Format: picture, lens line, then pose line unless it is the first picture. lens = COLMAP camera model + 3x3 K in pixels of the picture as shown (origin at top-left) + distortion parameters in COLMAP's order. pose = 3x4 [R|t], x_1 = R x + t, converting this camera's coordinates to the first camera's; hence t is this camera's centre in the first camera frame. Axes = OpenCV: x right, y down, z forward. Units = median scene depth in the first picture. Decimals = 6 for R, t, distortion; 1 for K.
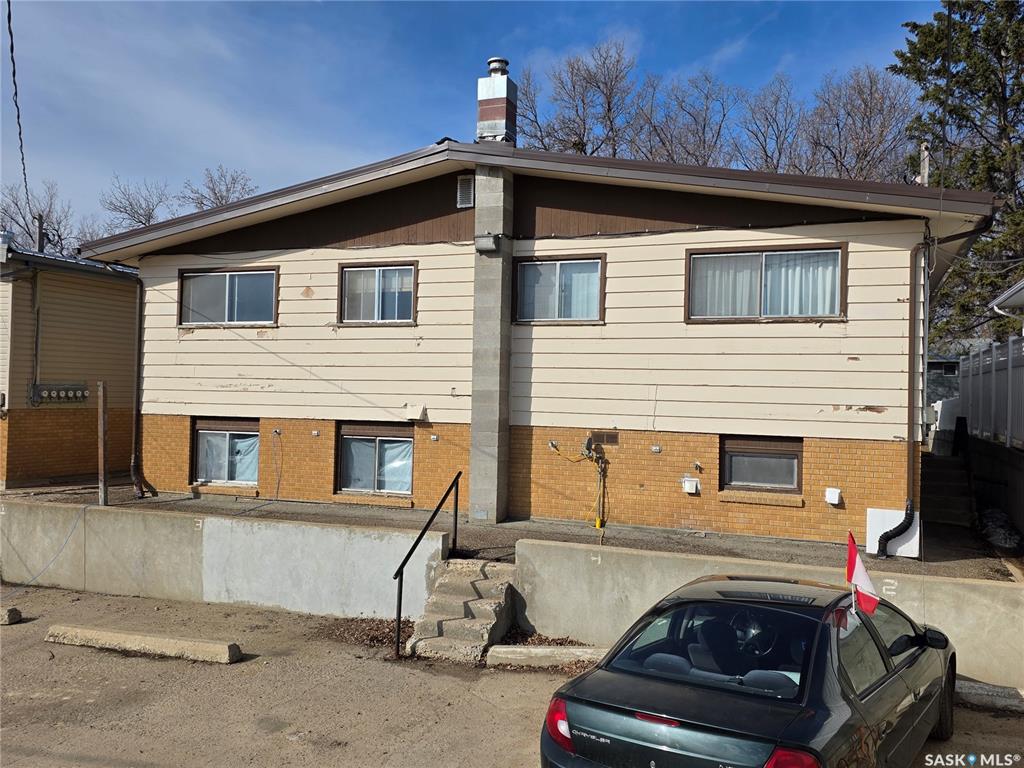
lens RADIAL K [[877.3, 0, 512.0], [0, 877.3, 384.0], [0, 0, 1]] dist [0.135240, -0.211705]
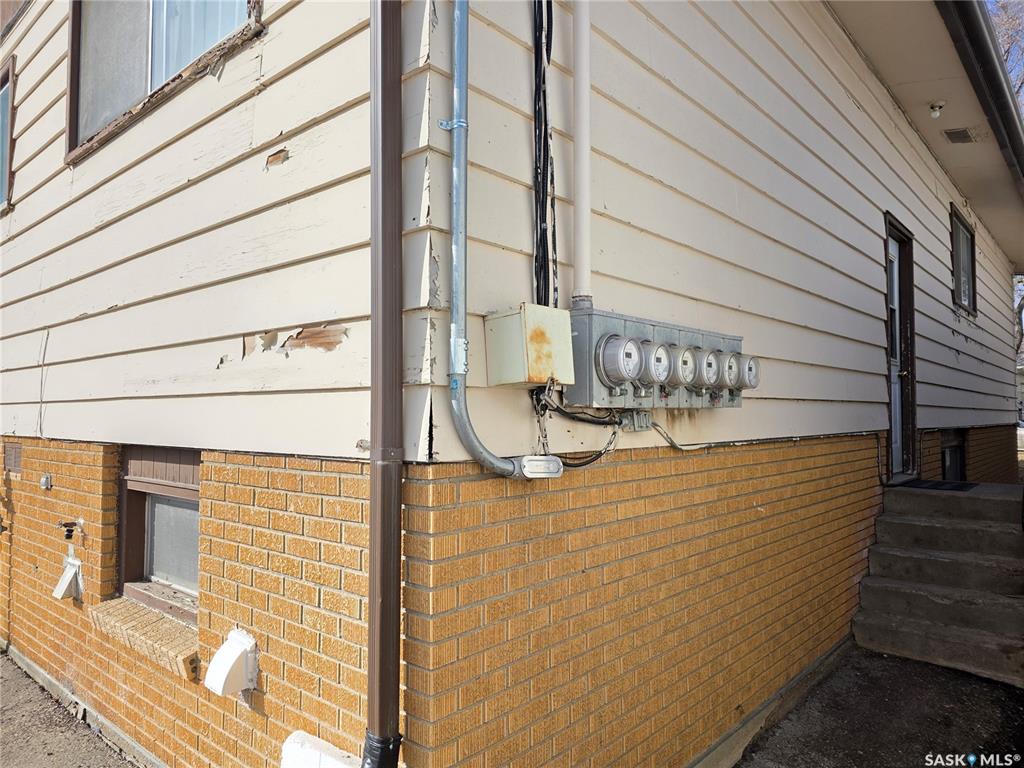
lens RADIAL K [[693.9, 0, 512.0], [0, 693.9, 384.0], [0, 0, 1]] dist [0.000620, 0.000152]
pose [[0.939485, -0.037721, -0.340506, 0.462263], [0.025640, 0.998874, -0.039911, 0.045052], [0.341628, 0.028766, 0.939395, 0.737375]]
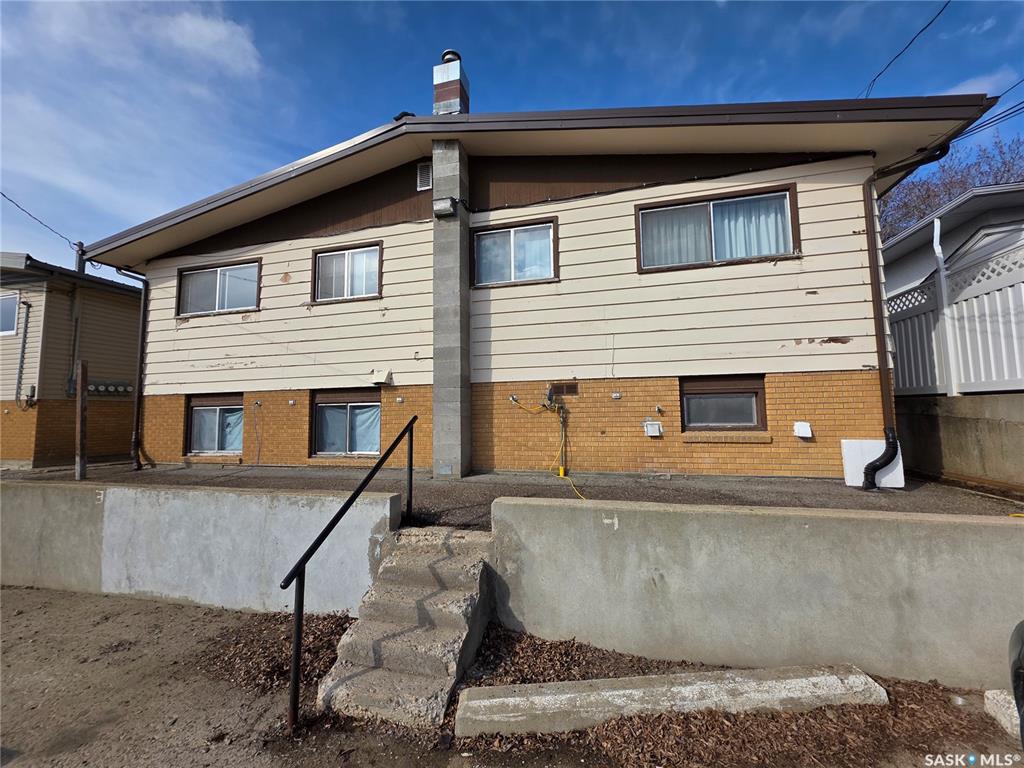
lens RADIAL K [[406.3, 0, 512.0], [0, 406.3, 384.0], [0, 0, 1]] dist [0.001269, 0.000605]
pose [[0.992395, -0.026846, 0.120132, -0.012821], [0.034509, 0.997469, -0.062168, 0.082143], [-0.118159, 0.065841, 0.990809, 0.523501]]
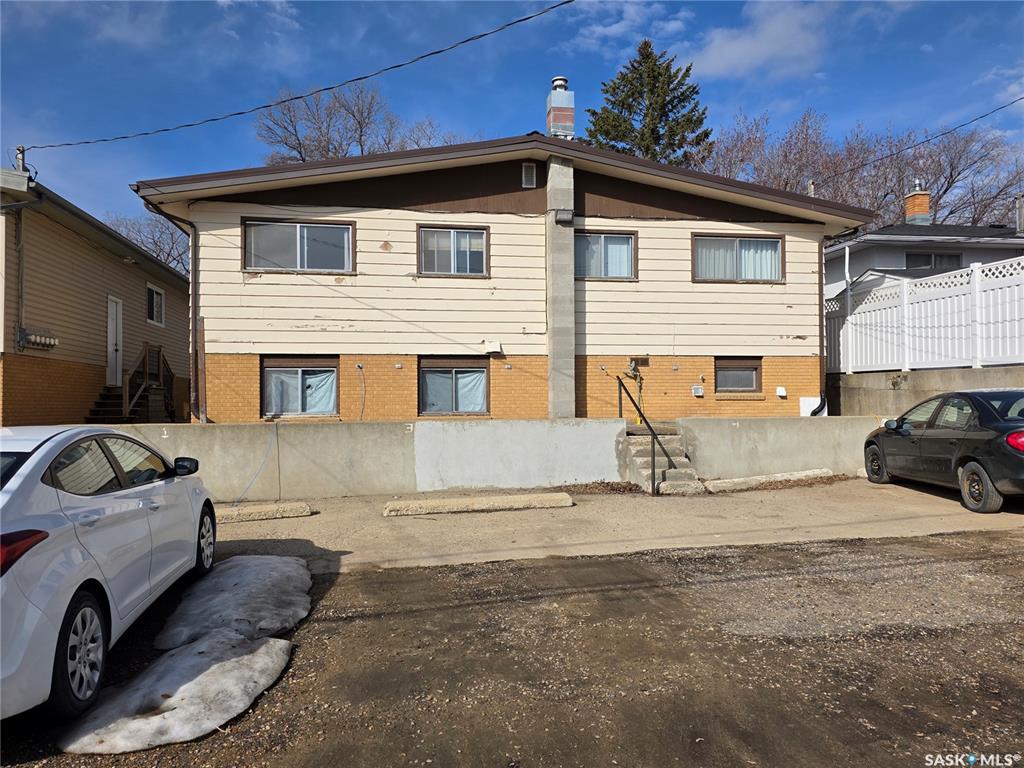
lens RADIAL K [[735.5, 0, 517.1], [0, 735.5, 395.9], [0, 0, 1]] dist [0.103111, -0.119749]
pose [[0.854701, -0.022025, 0.518653, -0.672736], [0.019150, 0.999757, 0.010897, 0.098113], [-0.518767, 0.000618, 0.854916, 0.082070]]
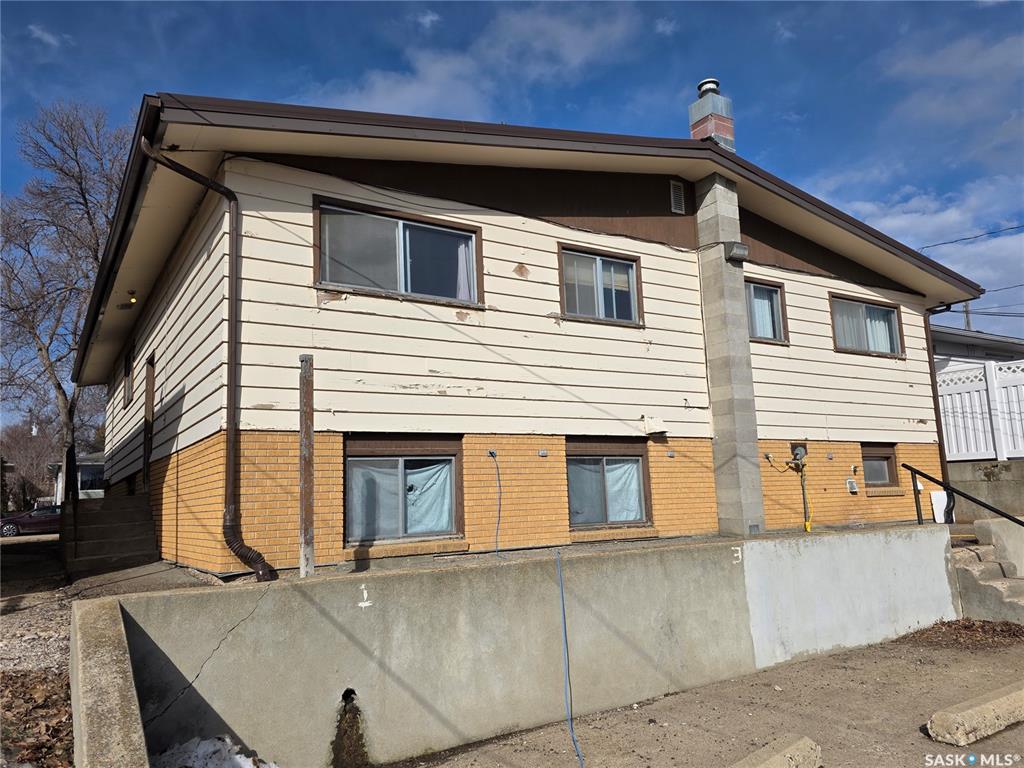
lens RADIAL K [[735.5, 0, 517.1], [0, 735.5, 395.9], [0, 0, 1]] dist [0.103111, -0.119749]
pose [[0.588338, 0.069988, 0.805581, -0.836706], [0.040300, 0.992471, -0.115657, 0.088350], [-0.807610, 0.100511, 0.581088, 0.725991]]
